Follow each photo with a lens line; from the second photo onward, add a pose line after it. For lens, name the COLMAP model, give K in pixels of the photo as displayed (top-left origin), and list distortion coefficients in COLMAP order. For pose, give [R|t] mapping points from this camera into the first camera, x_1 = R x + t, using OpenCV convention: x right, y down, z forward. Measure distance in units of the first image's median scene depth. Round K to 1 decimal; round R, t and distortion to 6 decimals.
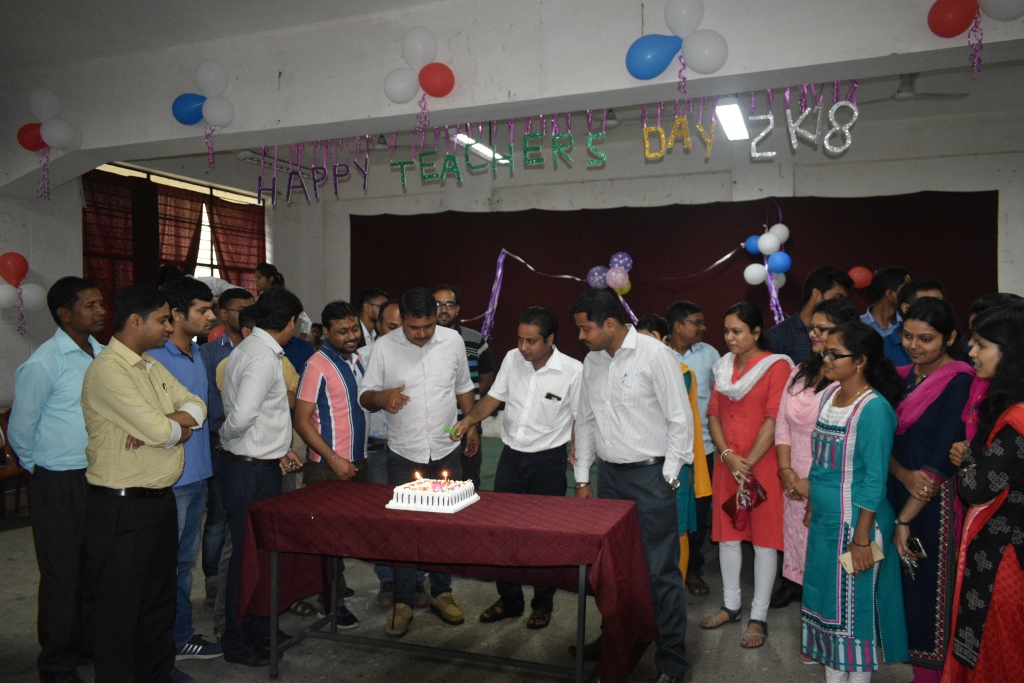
lens RADIAL K [[799.7, 0, 517.9], [0, 799.7, 348.7], [0, 0, 1]] dist [-0.005380, -0.000500]
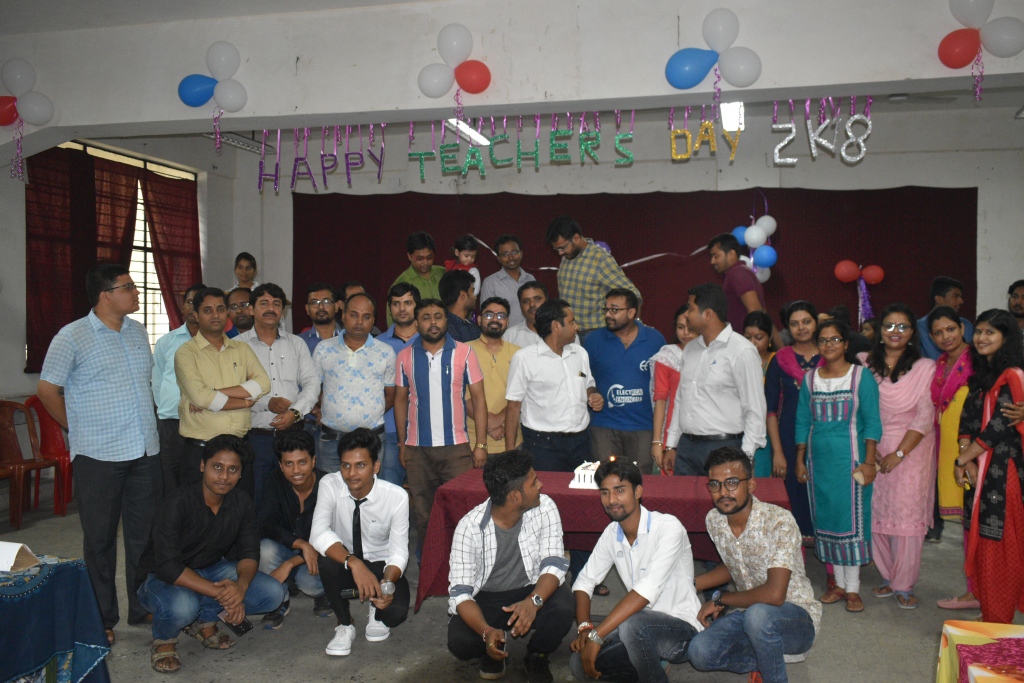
lens RADIAL K [[992.9, 0, 512.0], [0, 992.9, 341.5], [0, 0, 1]] dist [0.000086, -0.027433]
pose [[0.991665, 0.002103, 0.128829, -0.155390], [-0.001654, 0.999992, -0.003591, 0.003008], [-0.128836, 0.003348, 0.991660, -0.184147]]
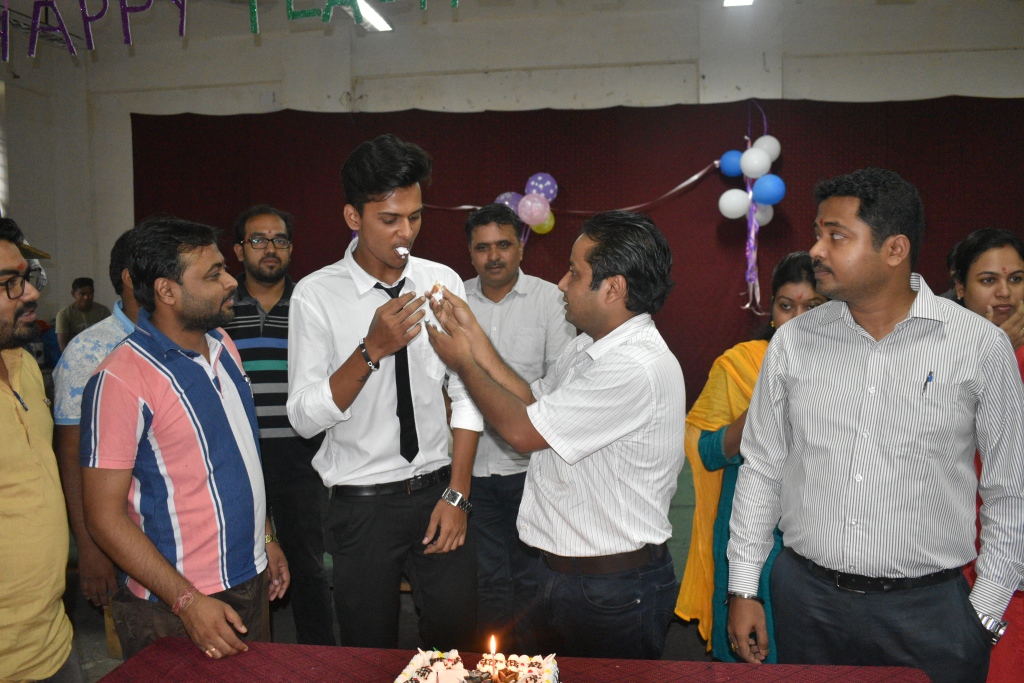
lens RADIAL K [[916.3, 0, 508.3], [0, 916.3, 339.1], [0, 0, 1]] dist [-0.015962, -0.022077]
pose [[0.977820, -0.019549, 0.208531, -0.090580], [0.012305, 0.999277, 0.035983, -0.004381], [-0.209084, -0.032619, 0.977354, 0.262130]]
